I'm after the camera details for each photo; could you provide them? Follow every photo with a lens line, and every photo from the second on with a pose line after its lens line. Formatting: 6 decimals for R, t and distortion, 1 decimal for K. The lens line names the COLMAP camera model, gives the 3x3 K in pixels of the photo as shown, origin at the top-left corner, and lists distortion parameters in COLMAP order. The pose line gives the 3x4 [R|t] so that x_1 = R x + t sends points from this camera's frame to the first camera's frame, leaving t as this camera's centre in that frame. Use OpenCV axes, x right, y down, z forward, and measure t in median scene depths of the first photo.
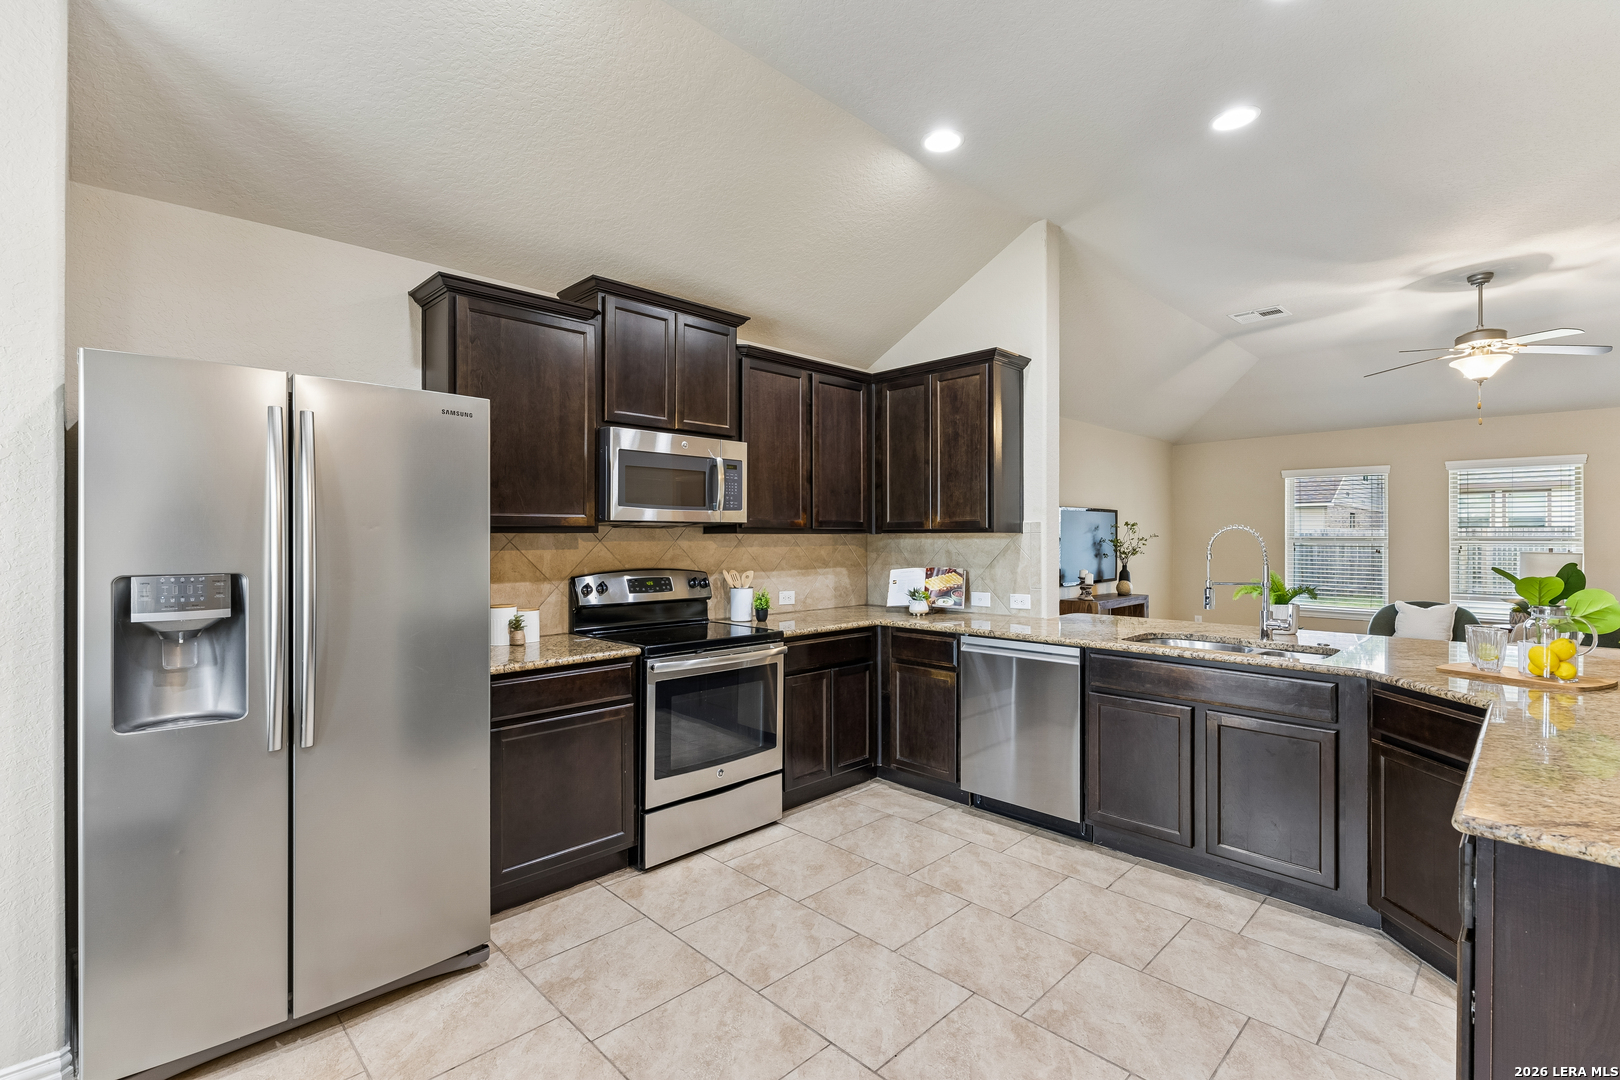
lens RADIAL K [[729.8, 0, 811.6], [0, 729.8, 536.3], [0, 0, 1]] dist [0.003994, -0.000575]
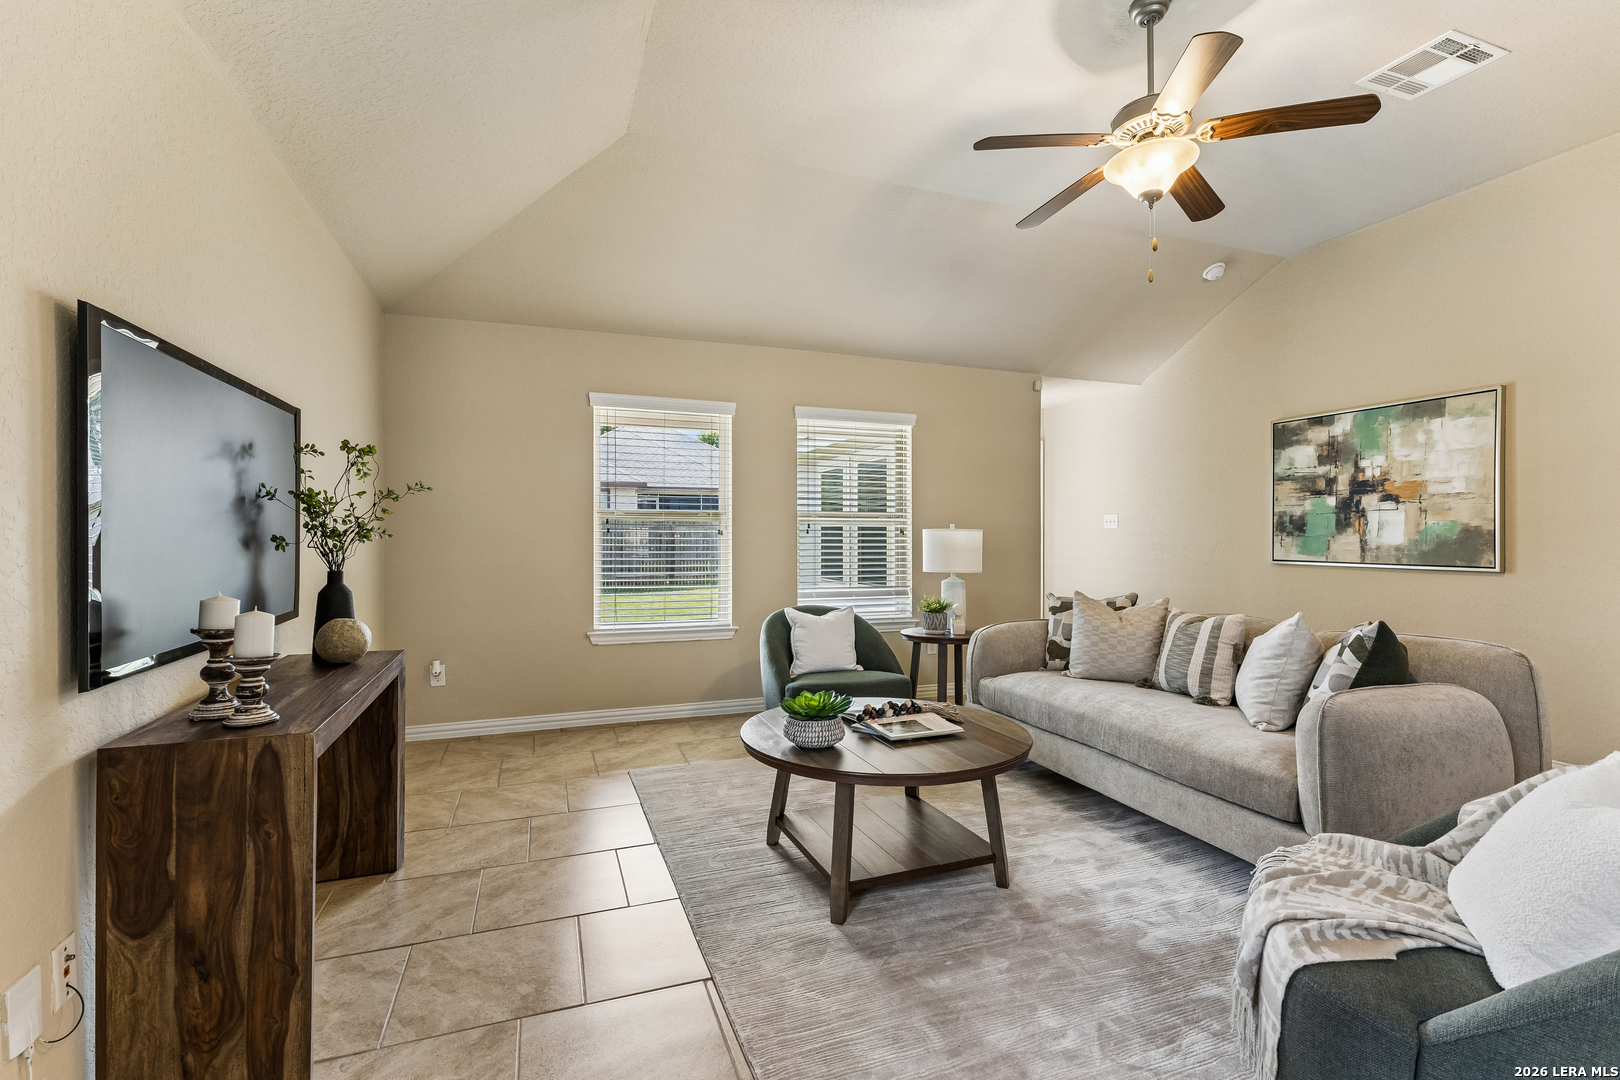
lens RADIAL K [[729.8, 0, 811.6], [0, 729.8, 536.3], [0, 0, 1]] dist [0.003994, -0.000575]
pose [[0.417714, -0.002138, 0.908576, 0.419387], [-0.004592, 0.999979, 0.004464, 0.042561], [-0.908567, -0.006037, 0.417695, 1.298888]]
